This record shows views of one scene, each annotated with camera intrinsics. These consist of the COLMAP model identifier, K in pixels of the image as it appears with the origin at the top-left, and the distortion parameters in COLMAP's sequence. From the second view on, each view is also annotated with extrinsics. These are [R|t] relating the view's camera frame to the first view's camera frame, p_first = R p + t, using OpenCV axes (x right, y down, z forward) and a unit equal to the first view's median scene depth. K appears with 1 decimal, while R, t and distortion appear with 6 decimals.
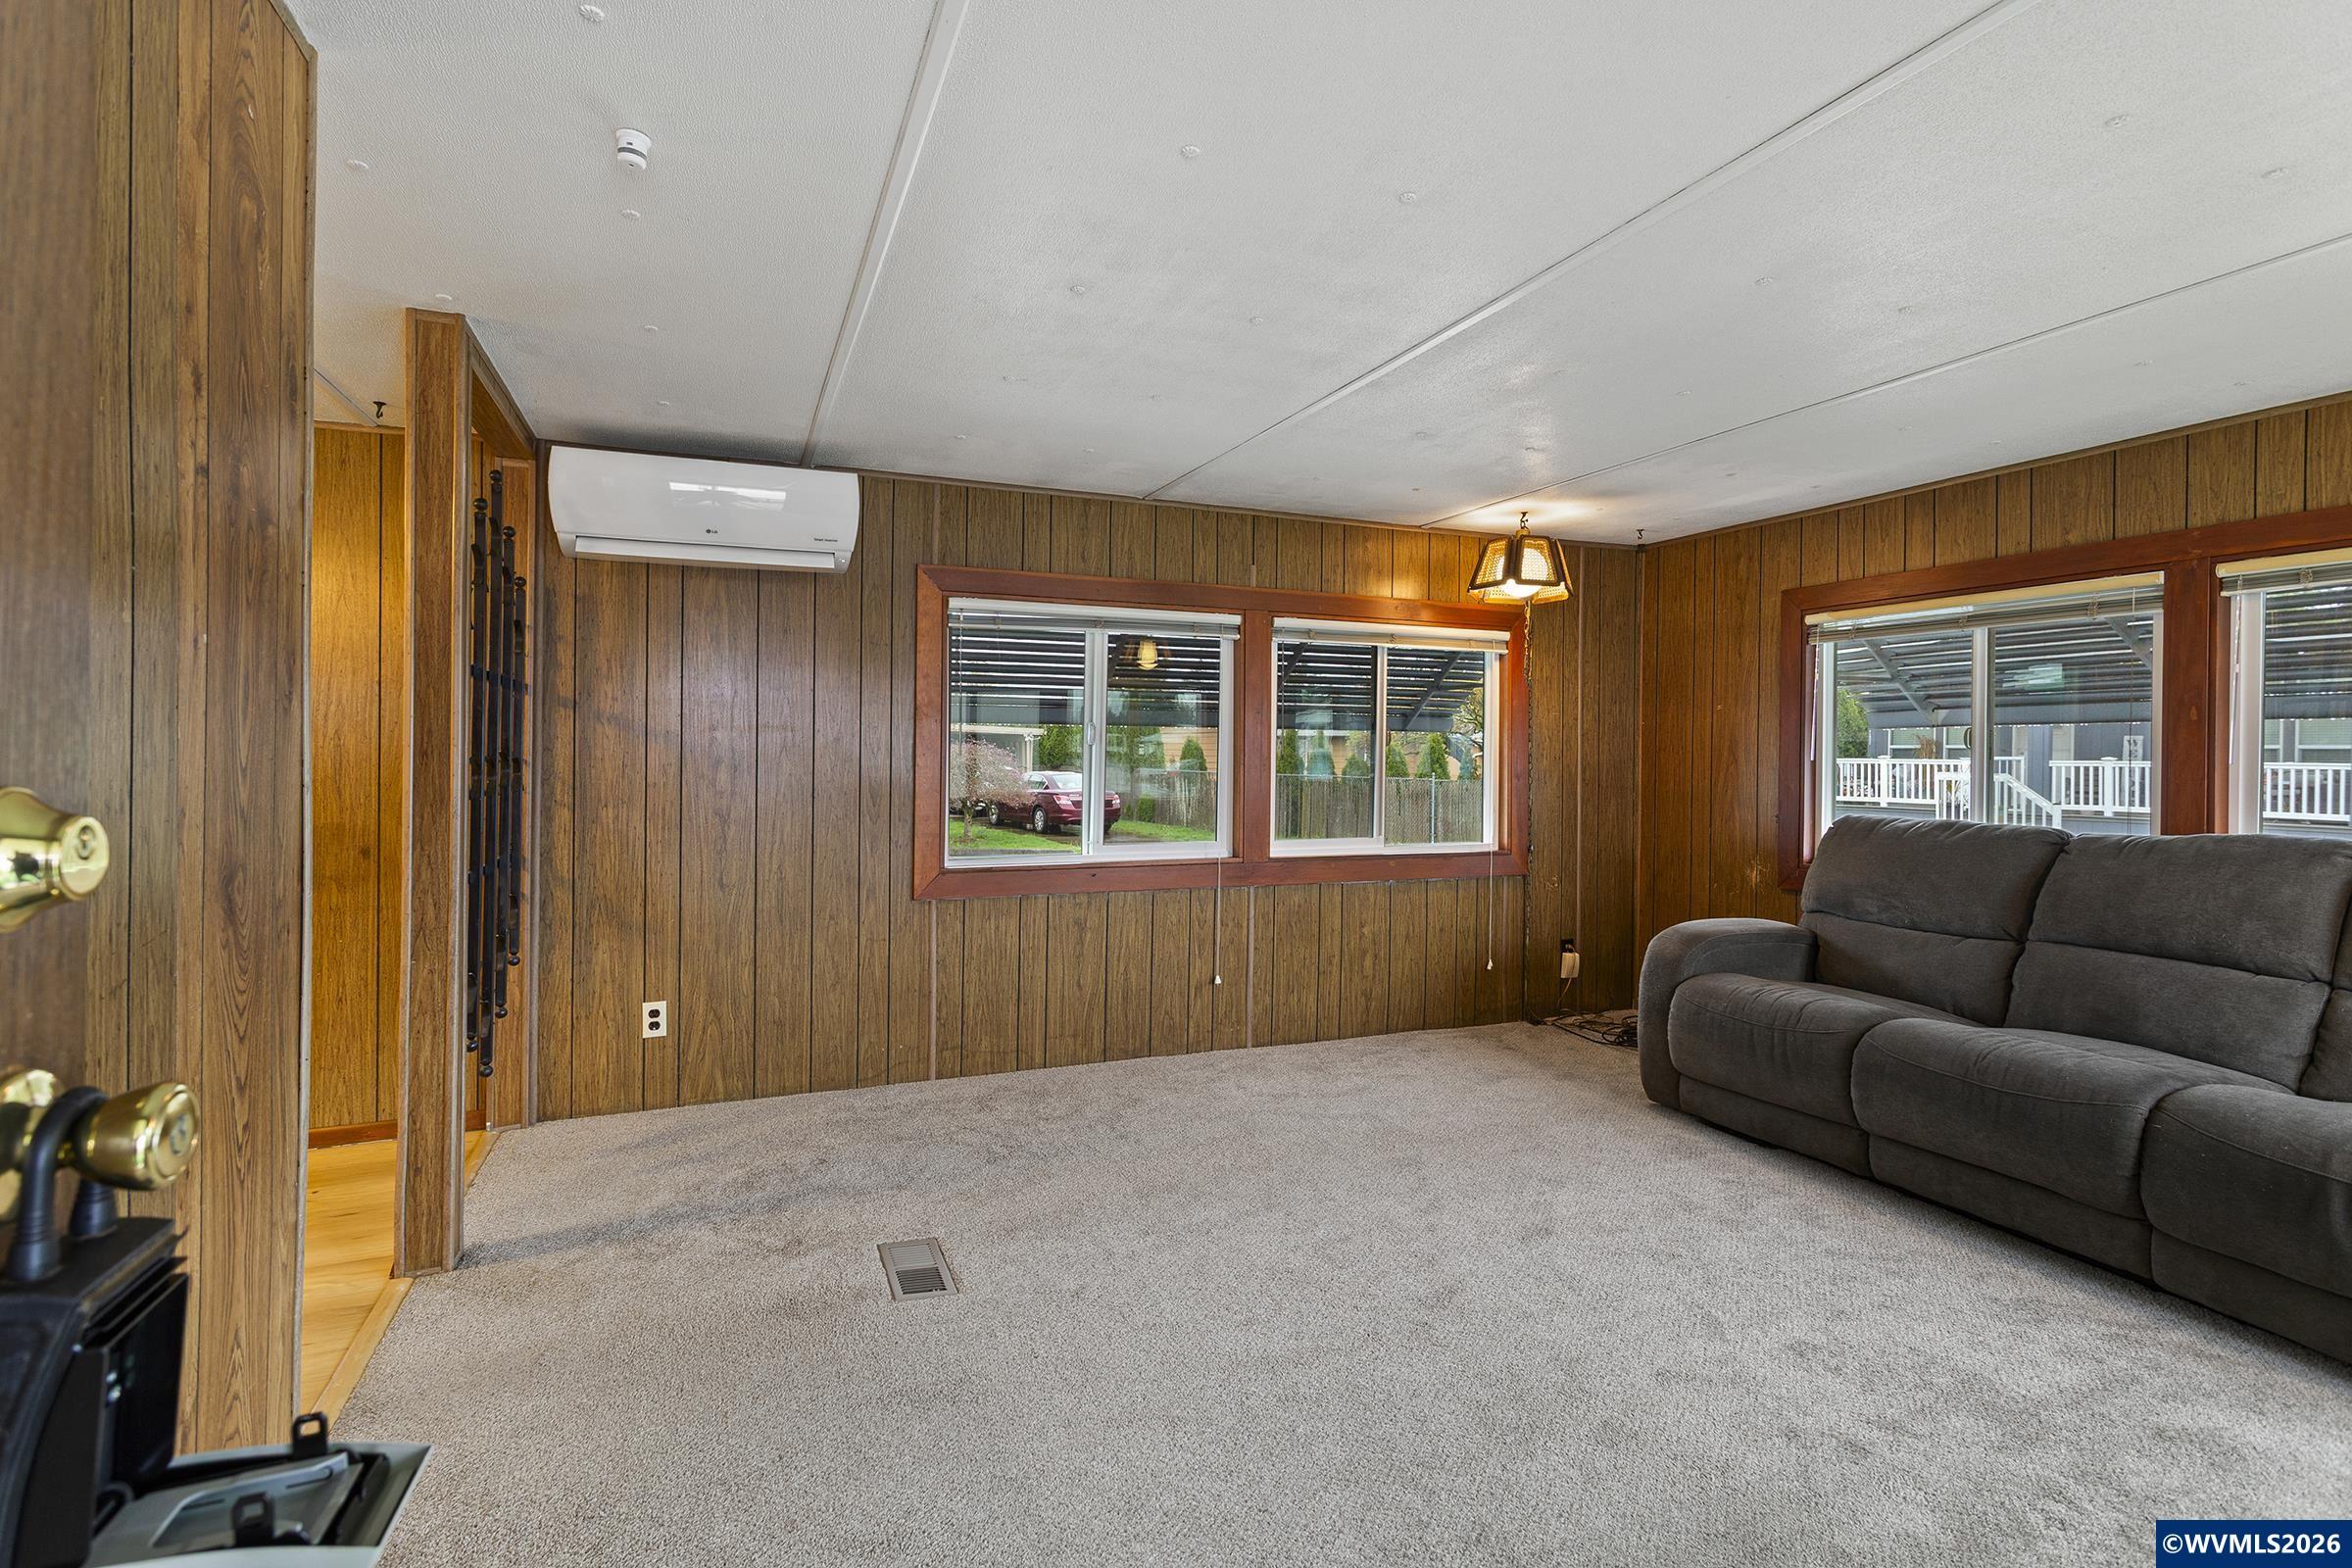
lens RADIAL K [[1112.2, 0, 1149.9], [0, 1112.2, 756.7], [0, 0, 1]] dist [0.003363, 0.001559]
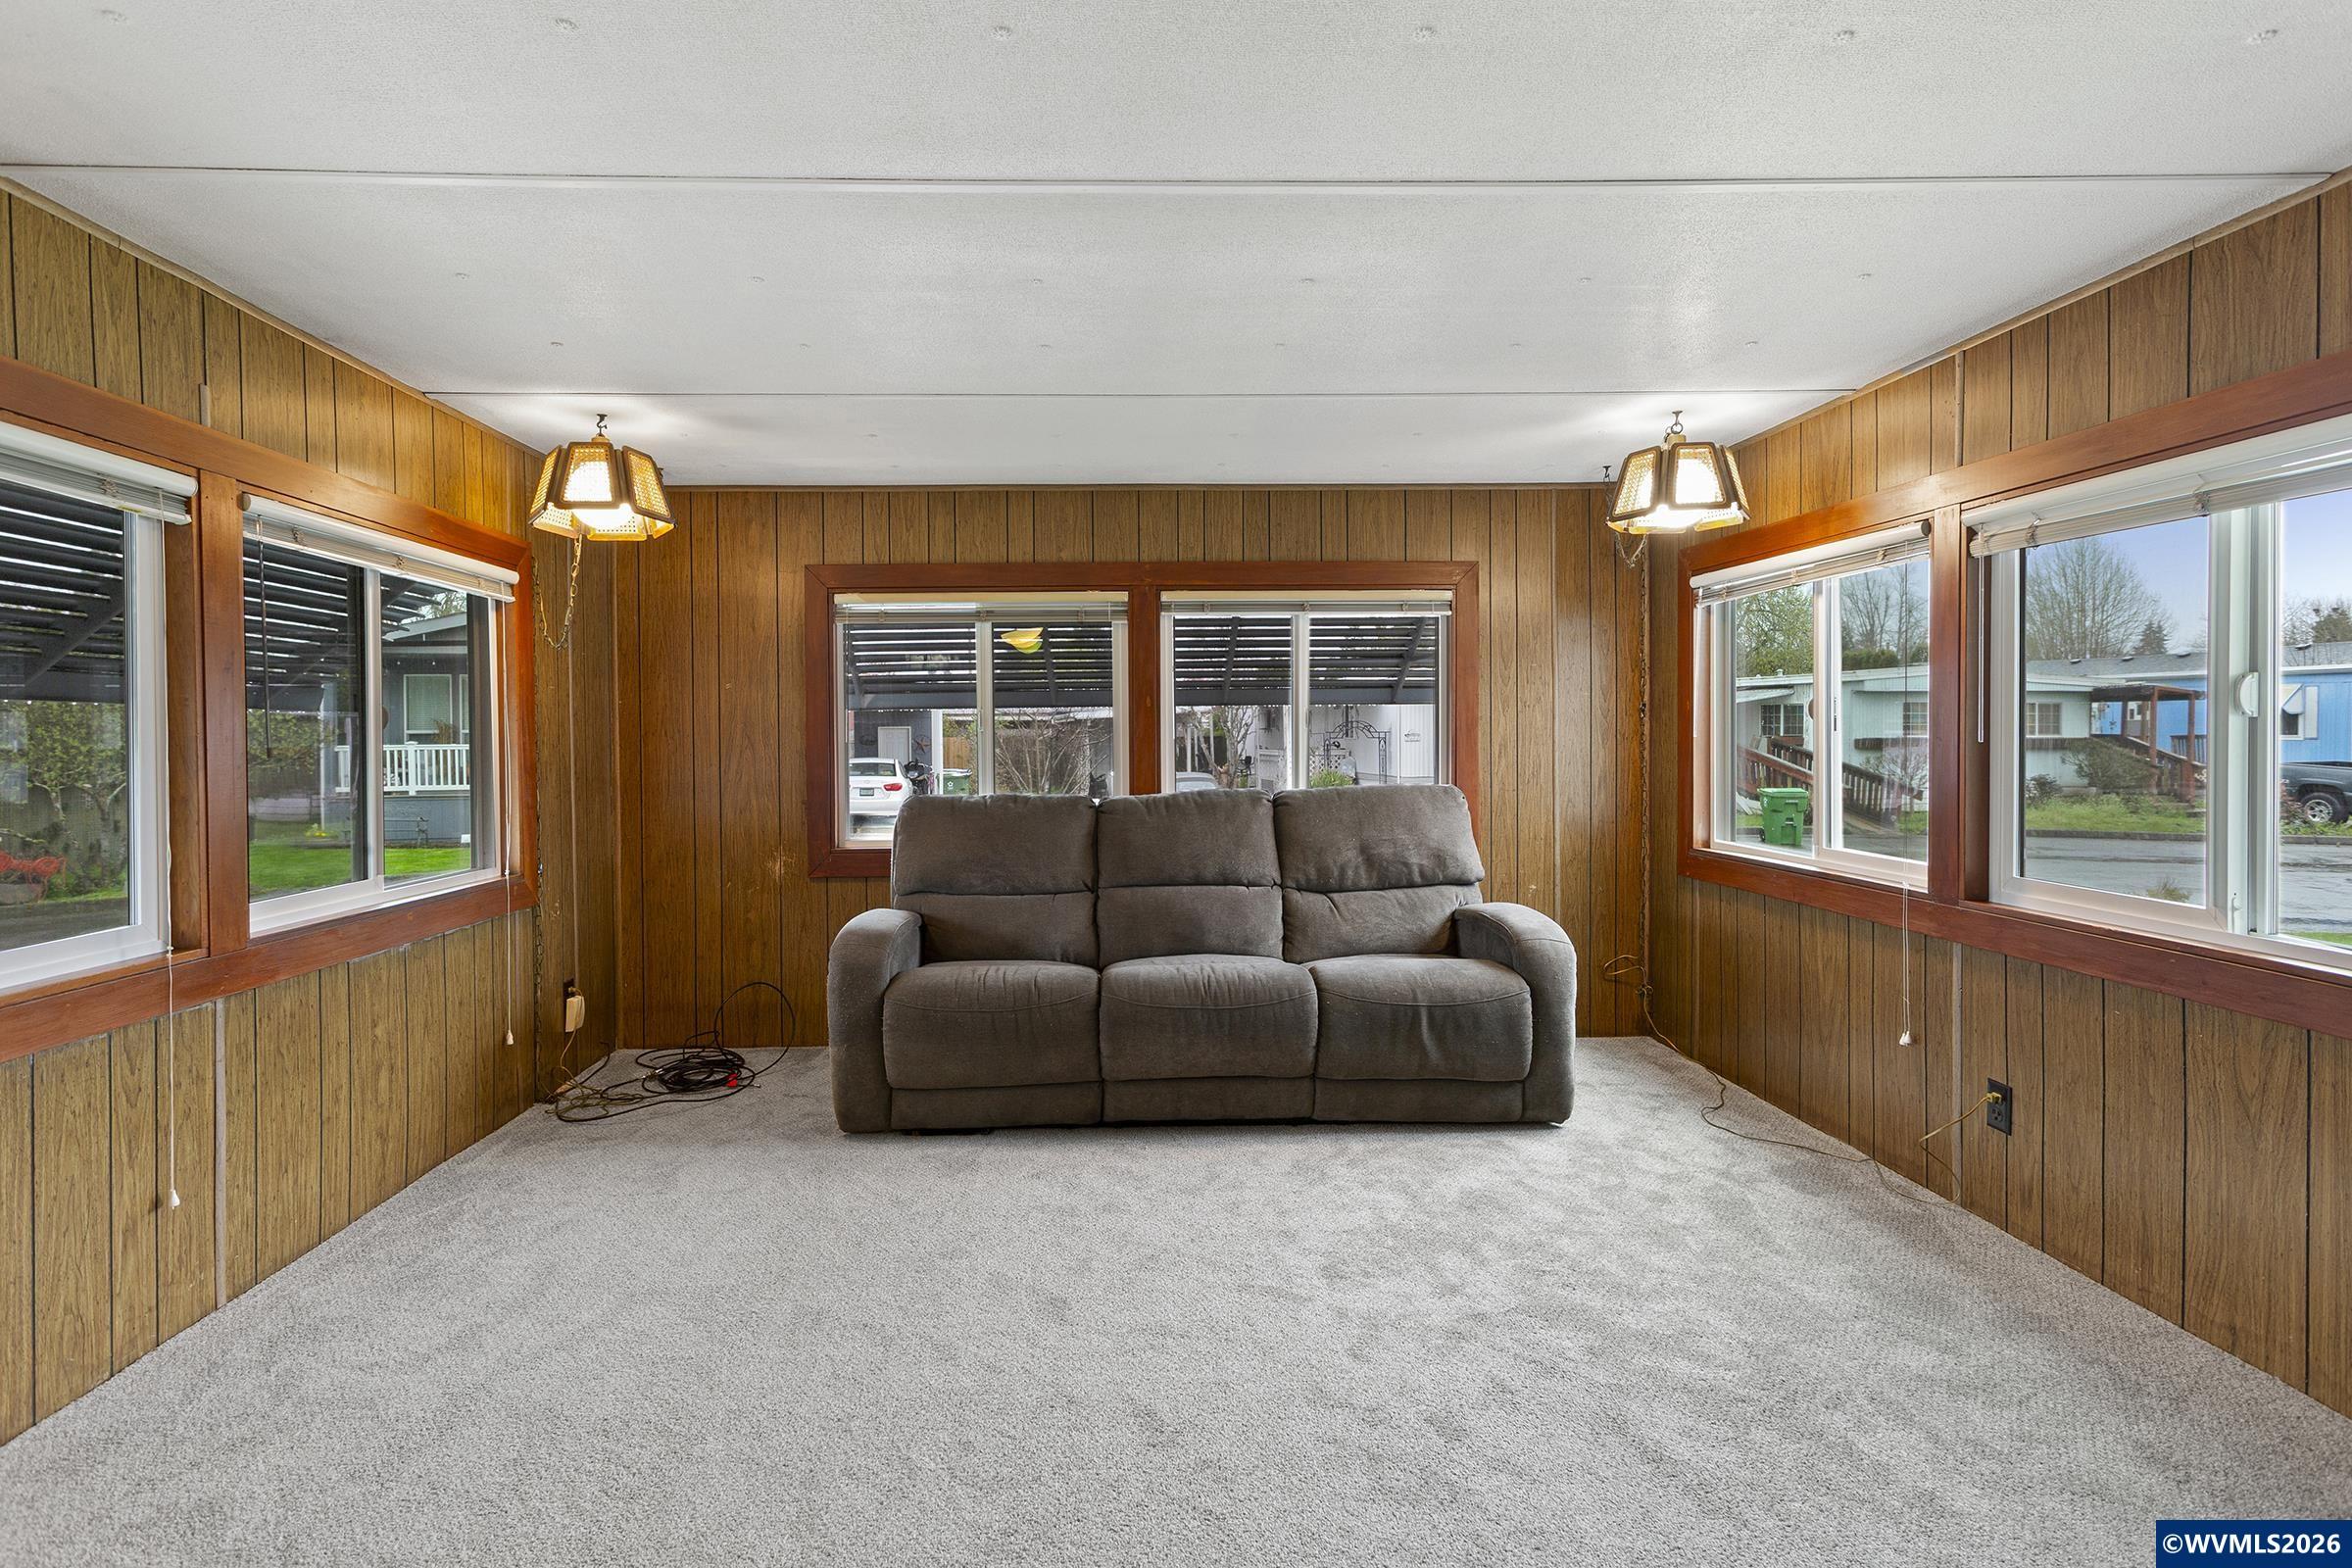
lens RADIAL K [[1172.9, 0, 1130.4], [0, 1172.9, 731.9], [0, 0, 1]] dist [0.000218, 0.004001]
pose [[0.330327, -0.006628, 0.943843, -0.355658], [0.015509, 0.999878, 0.001594, -0.004031], [-0.943739, 0.014111, 0.330390, 0.499692]]
